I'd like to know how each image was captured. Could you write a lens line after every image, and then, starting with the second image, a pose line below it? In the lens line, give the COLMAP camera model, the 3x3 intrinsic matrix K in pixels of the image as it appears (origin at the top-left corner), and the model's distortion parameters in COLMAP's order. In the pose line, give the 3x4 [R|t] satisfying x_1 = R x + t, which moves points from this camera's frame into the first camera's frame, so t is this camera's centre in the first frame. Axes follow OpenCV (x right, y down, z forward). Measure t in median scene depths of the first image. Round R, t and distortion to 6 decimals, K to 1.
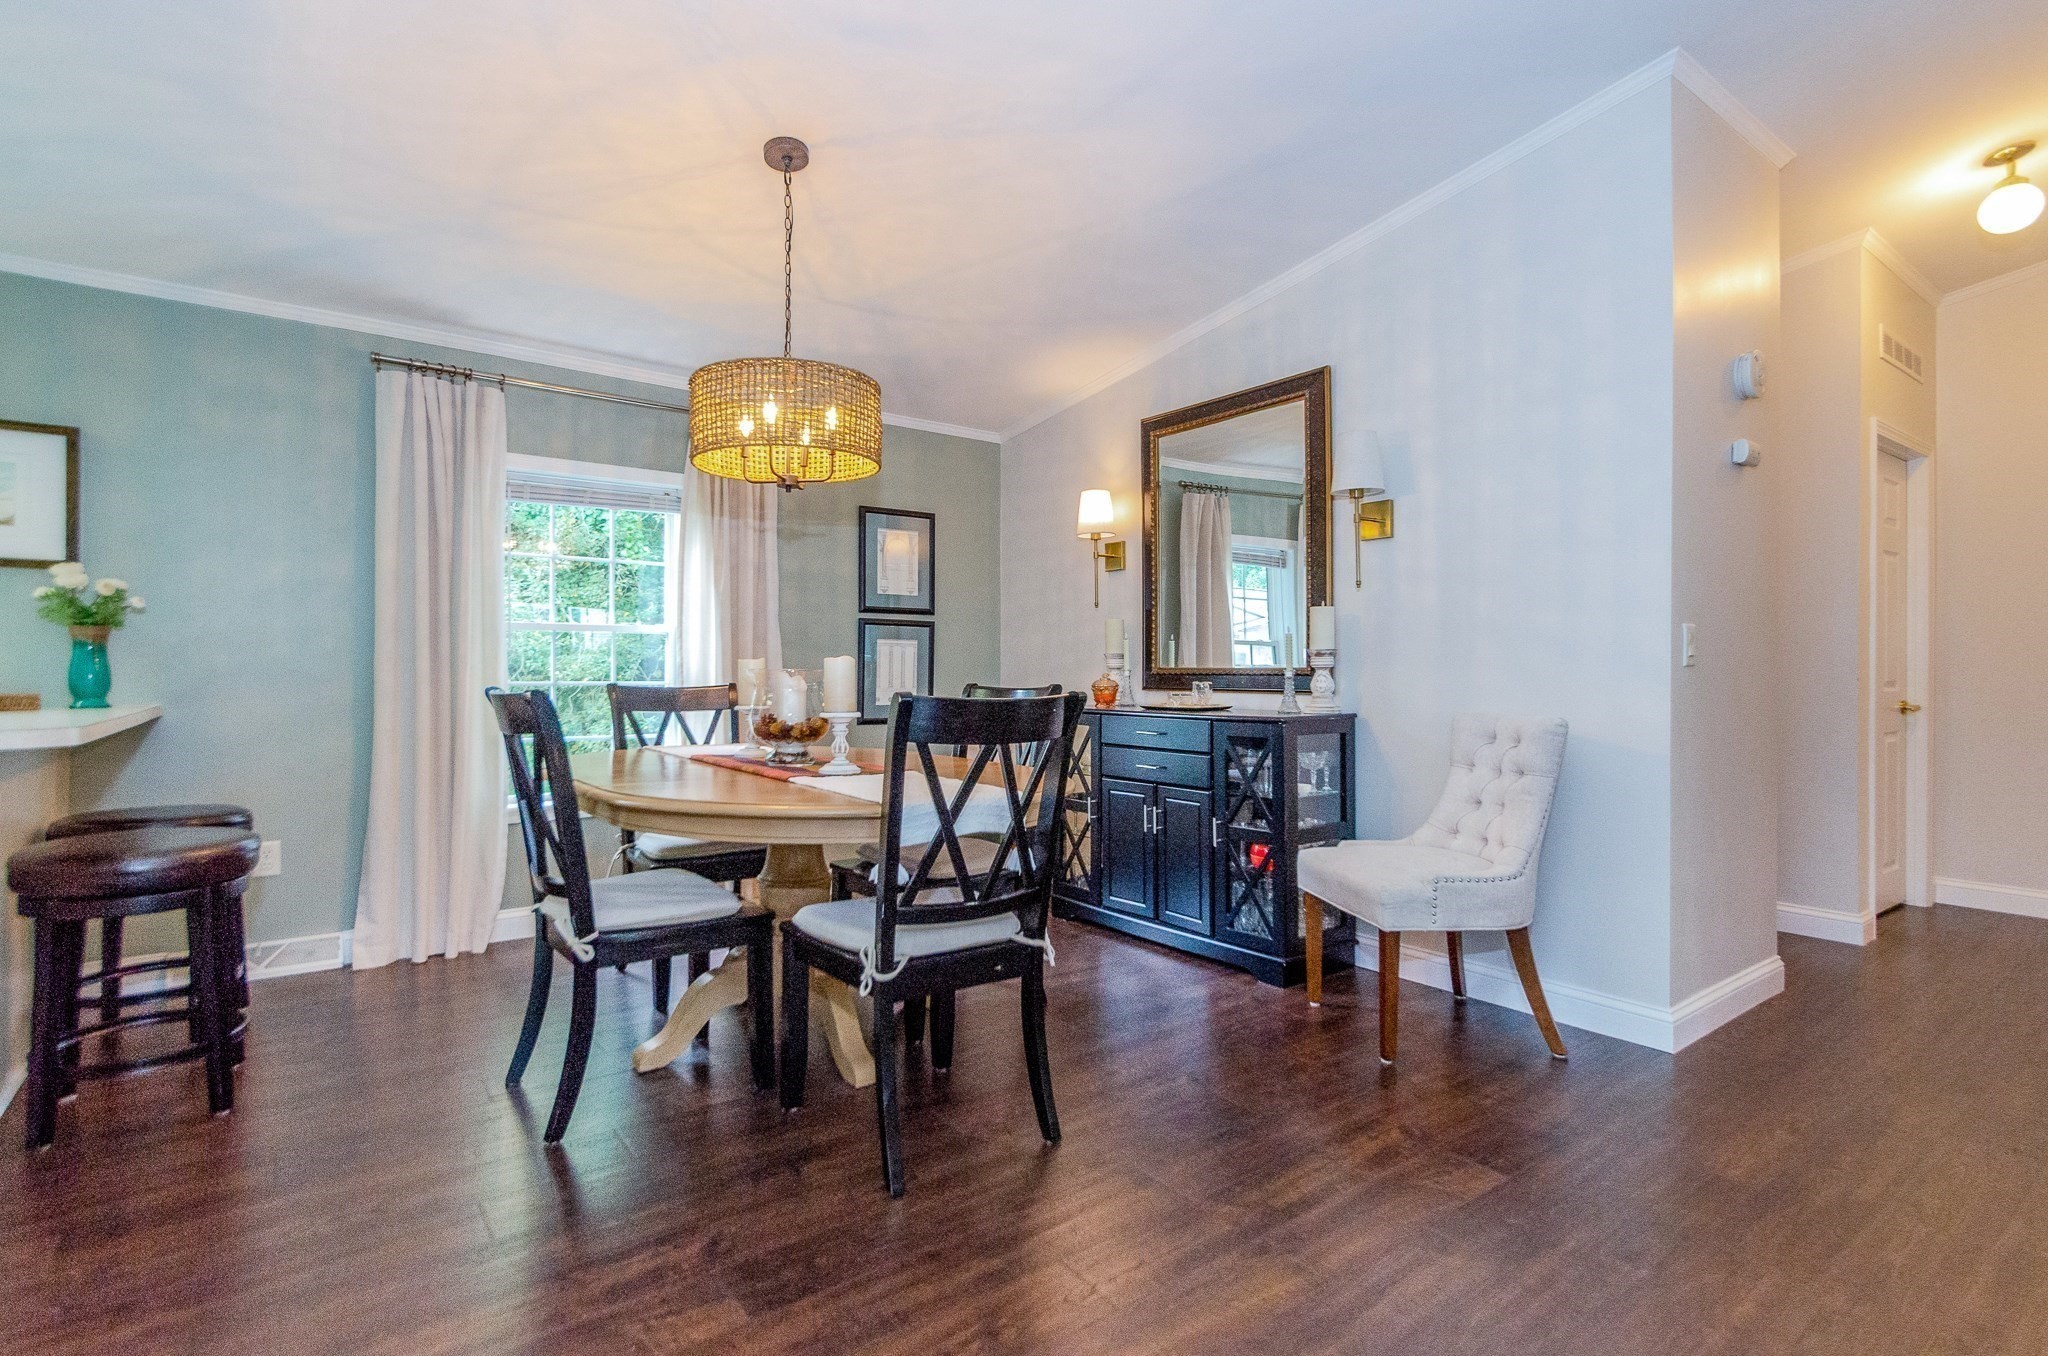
lens RADIAL K [[1032.2, 0, 1020.6], [0, 1032.2, 671.8], [0, 0, 1]] dist [-0.002887, 0.000265]
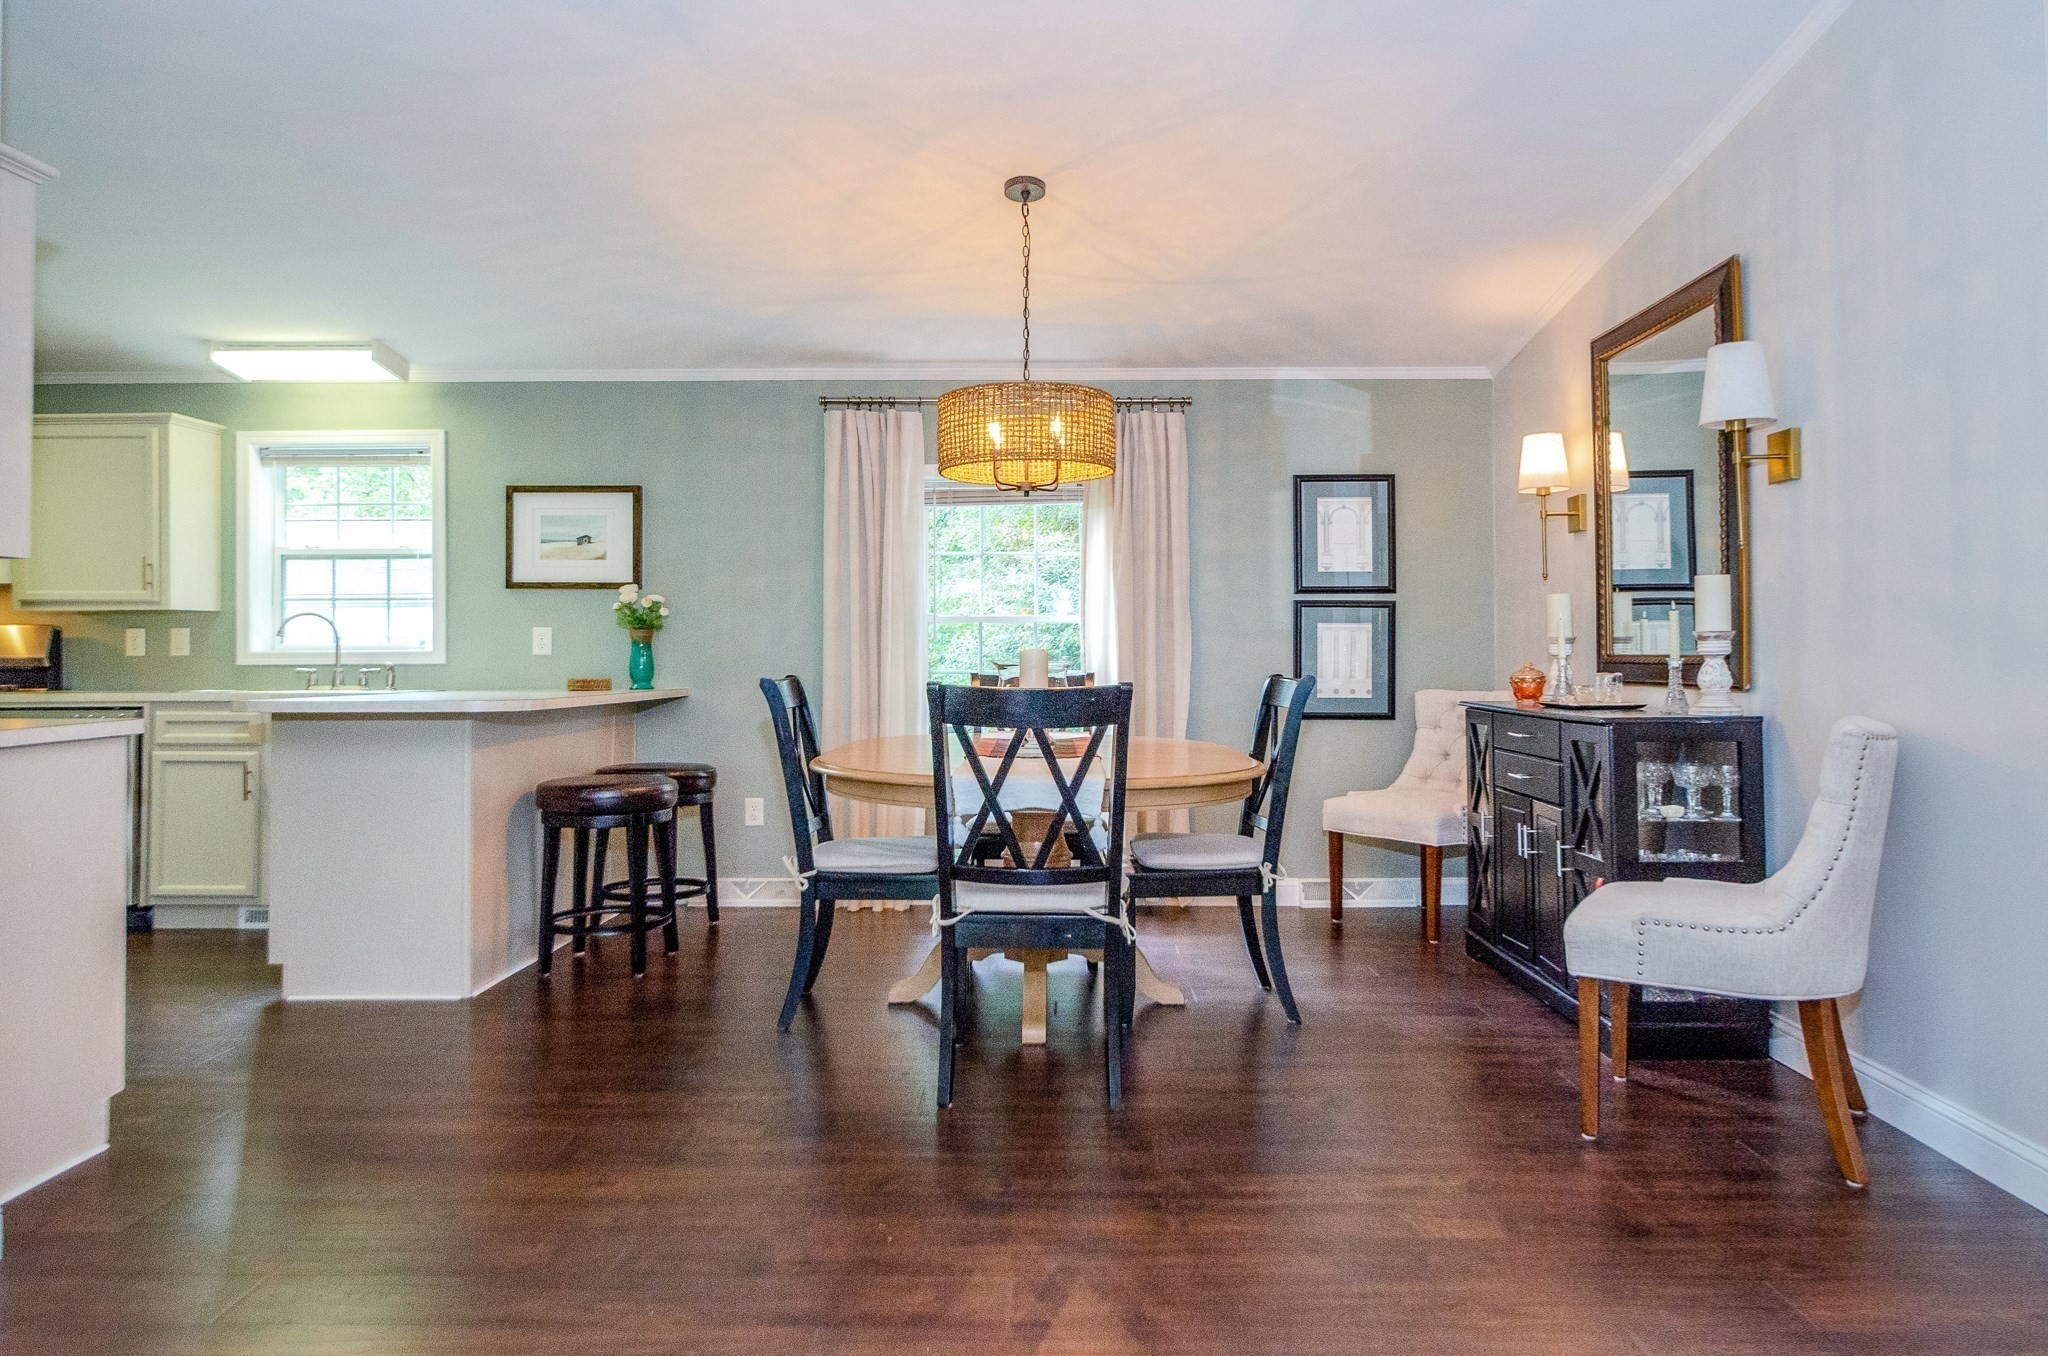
lens RADIAL K [[1359.7, 0, 1035.2], [0, 1359.7, 632.2], [0, 0, 1]] dist [-0.003117, 0.001534]
pose [[0.794102, -0.014168, -0.607619, 0.527912], [0.004131, 0.999831, -0.017914, -0.005311], [0.607770, 0.011715, 0.794026, -0.104598]]
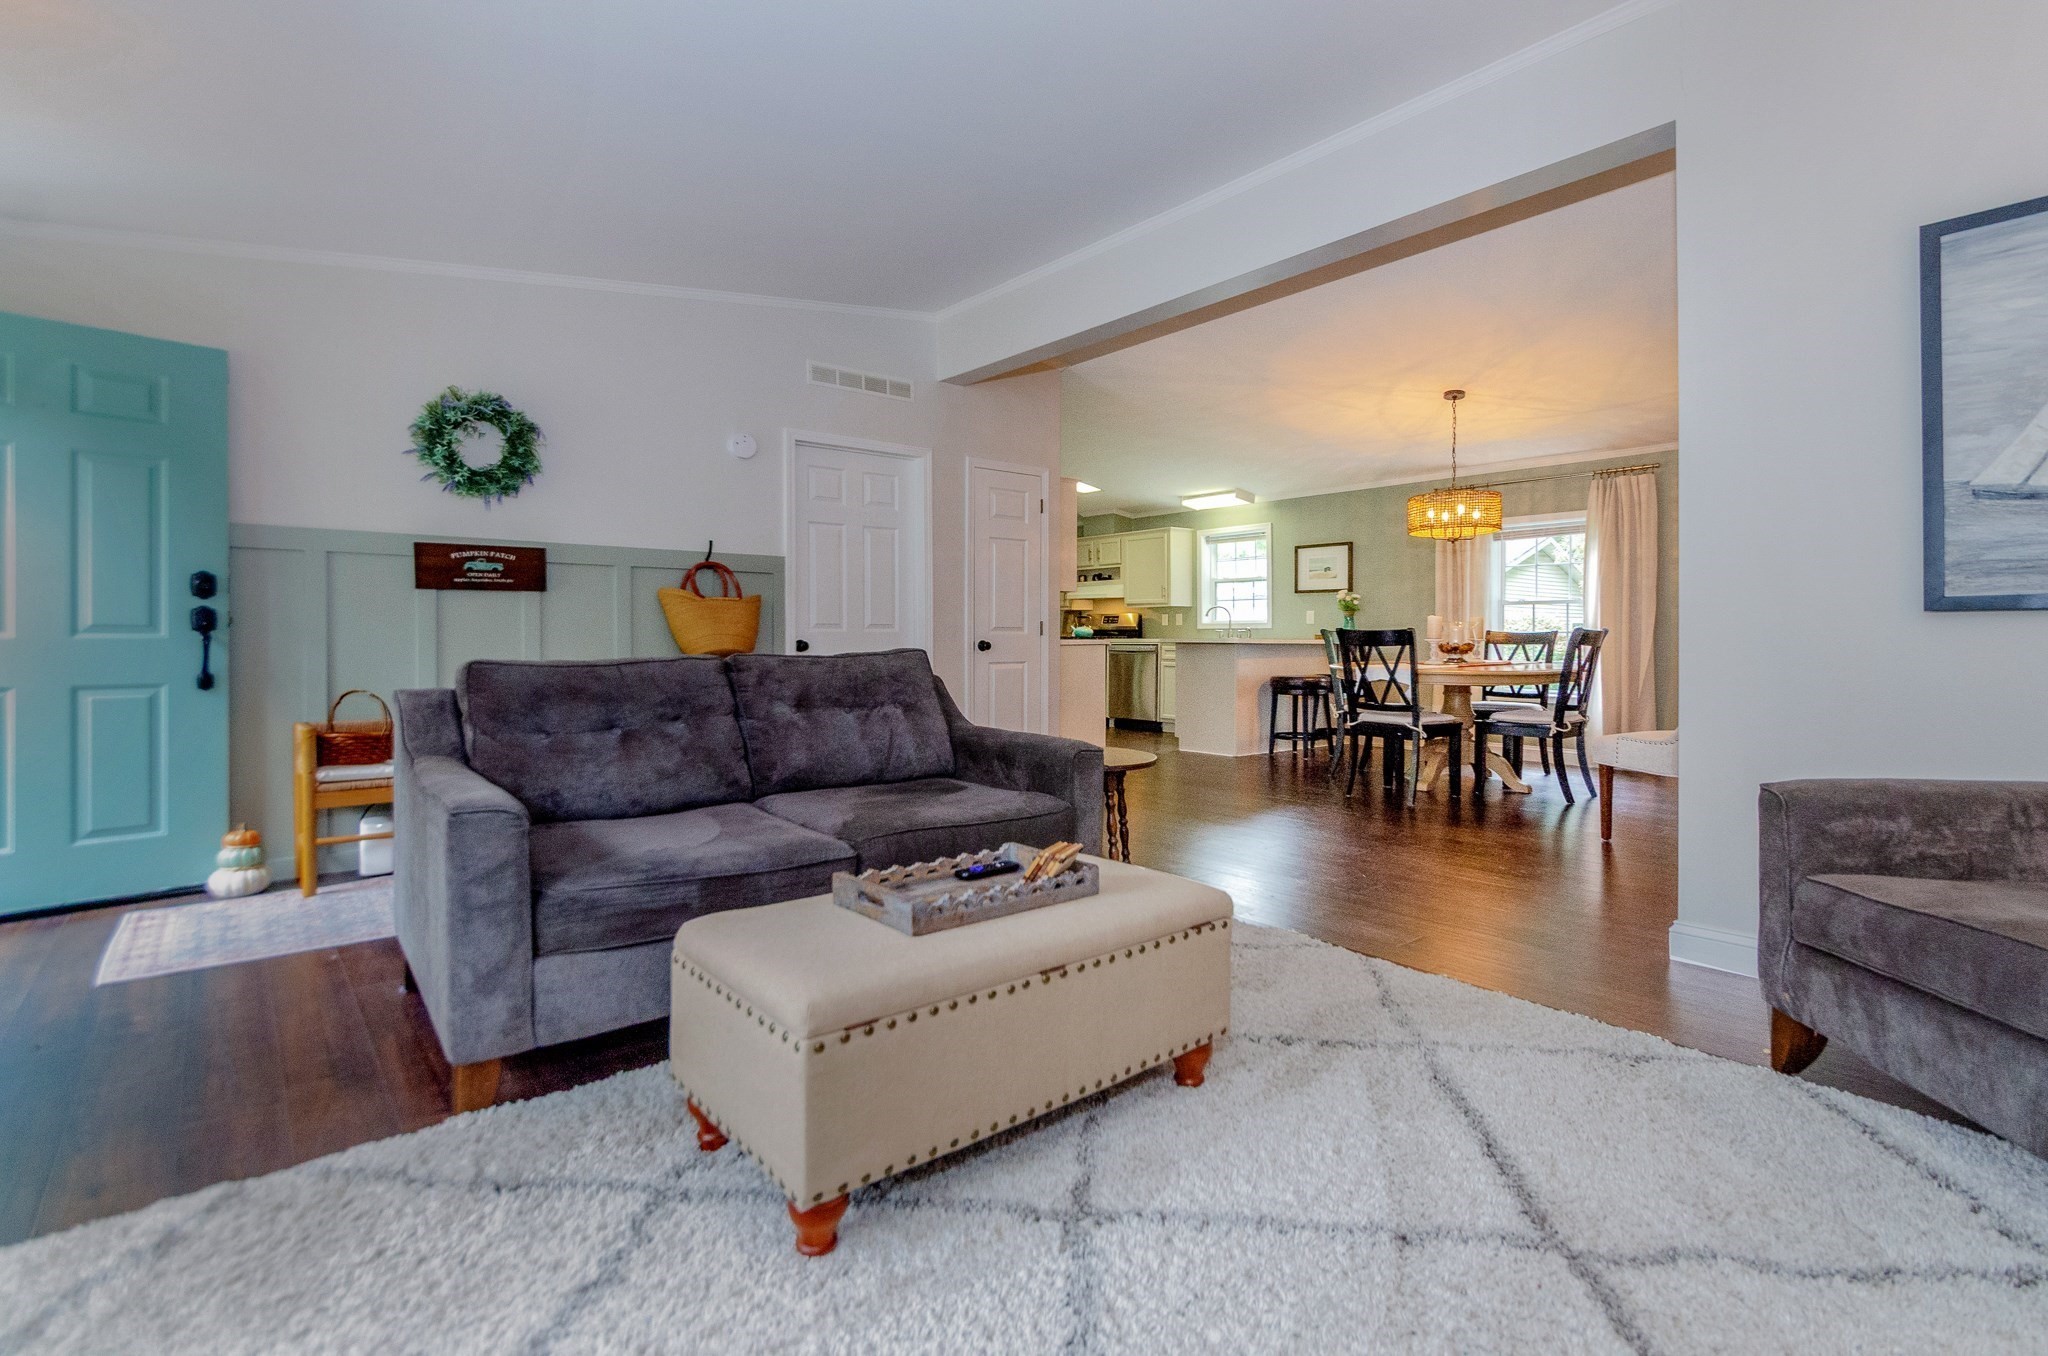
lens RADIAL K [[988.1, 0, 1034.6], [0, 988.1, 641.4], [0, 0, 1]] dist [-0.000093, 0.000360]
pose [[0.071626, 0.002406, -0.997429, 1.526672], [0.001226, 0.999996, 0.002501, 0.028140], [0.997431, -0.001402, 0.071623, -0.062572]]
